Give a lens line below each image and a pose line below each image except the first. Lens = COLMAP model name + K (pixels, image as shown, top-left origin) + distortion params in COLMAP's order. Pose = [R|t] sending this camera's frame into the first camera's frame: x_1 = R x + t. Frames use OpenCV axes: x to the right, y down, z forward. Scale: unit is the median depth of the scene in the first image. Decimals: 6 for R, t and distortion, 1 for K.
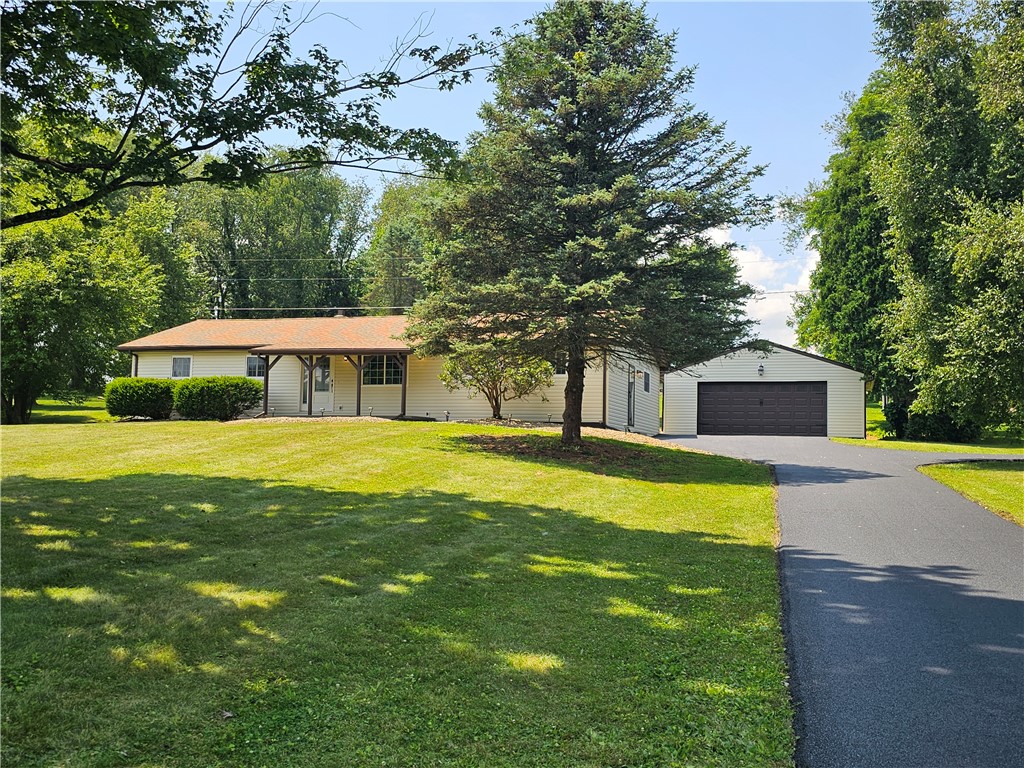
lens RADIAL K [[939.6, 0, 510.7], [0, 939.6, 388.1], [0, 0, 1]] dist [0.082505, -0.079351]
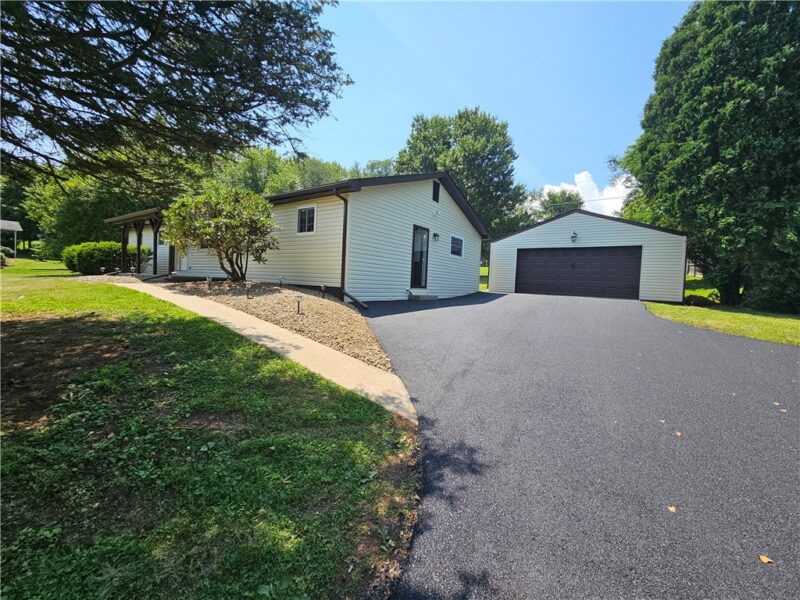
lens RADIAL K [[332.3, 0, 398.3], [0, 332.3, 290.2], [0, 0, 1]] dist [0.004638, -0.000339]
pose [[0.961005, 0.027677, -0.275144, 0.531014], [-0.003774, 0.996199, 0.087027, 0.031107], [0.276507, -0.082595, 0.957456, 1.696548]]
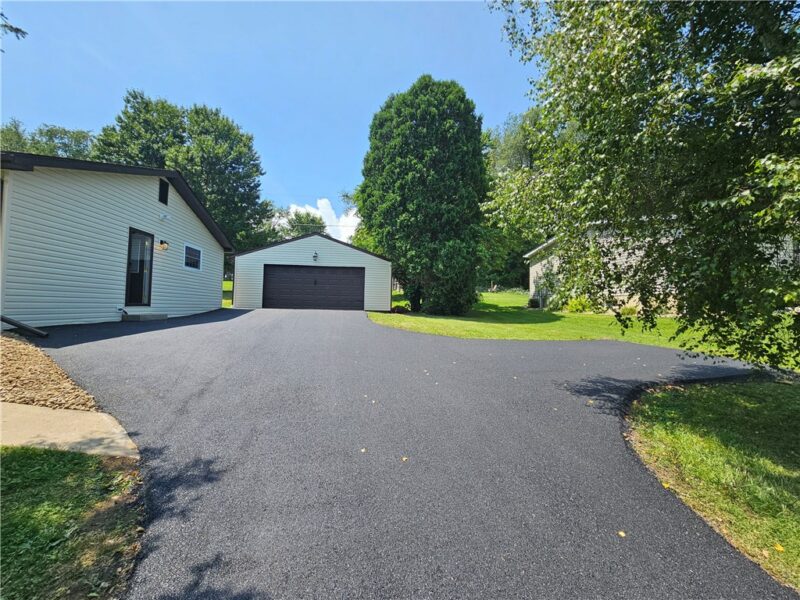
lens RADIAL K [[332.3, 0, 405.1], [0, 332.3, 291.6], [0, 0, 1]] dist [0.004638, -0.000339]
pose [[0.896439, 0.016861, 0.442846, 0.536109], [-0.033981, 0.998949, 0.030753, 0.030001], [-0.441862, -0.042617, 0.896070, 1.666581]]
